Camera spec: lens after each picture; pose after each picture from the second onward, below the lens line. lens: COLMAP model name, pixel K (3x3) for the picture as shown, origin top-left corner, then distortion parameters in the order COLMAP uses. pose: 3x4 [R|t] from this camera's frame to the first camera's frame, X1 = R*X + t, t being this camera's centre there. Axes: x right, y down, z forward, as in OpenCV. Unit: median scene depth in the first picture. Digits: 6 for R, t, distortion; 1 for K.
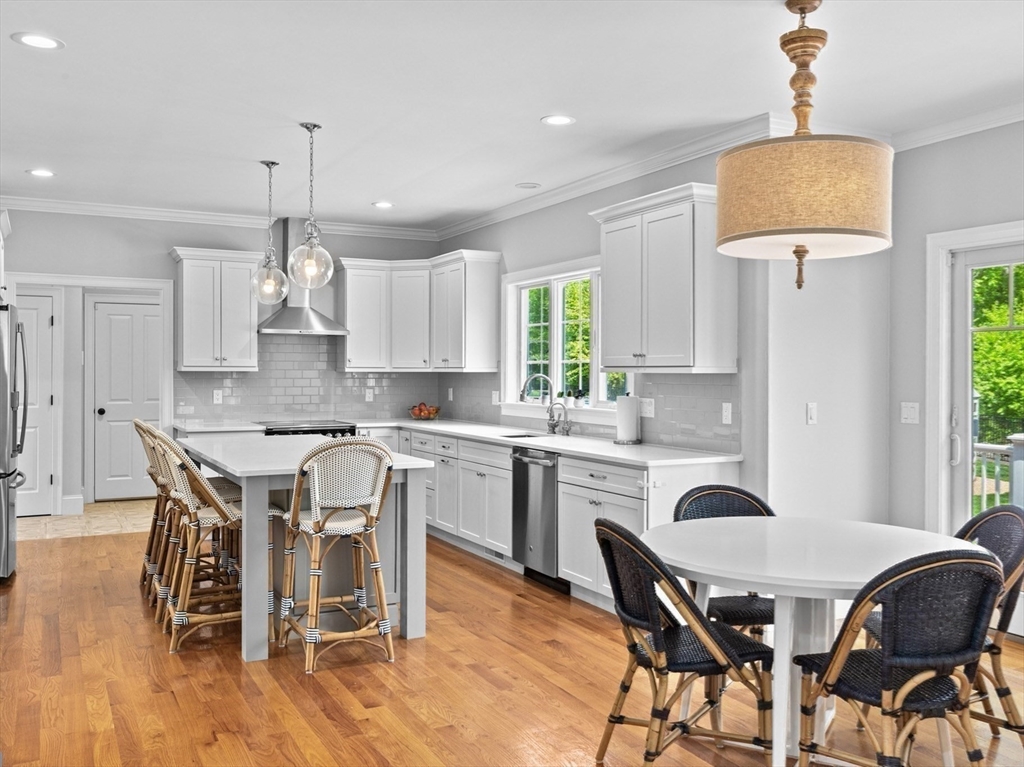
lens RADIAL K [[929.4, 0, 512.0], [0, 929.4, 383.5], [0, 0, 1]] dist [0.005840, -0.001185]
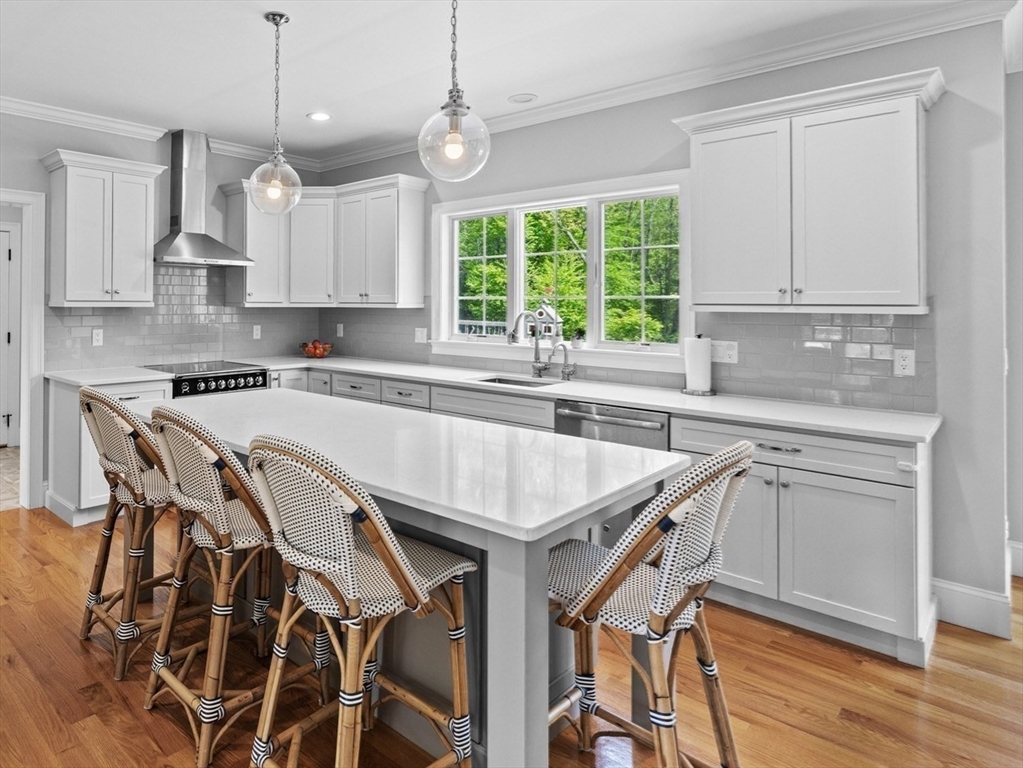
lens RADIAL K [[718.0, 0, 448.7], [0, 718.0, 300.0], [0, 0, 1]] dist [-0.006777, -0.001413]
pose [[0.958915, 0.003038, 0.283679, -0.207898], [0.002010, 0.999845, -0.017504, -0.007838], [-0.283688, 0.017355, 0.958760, 0.314303]]
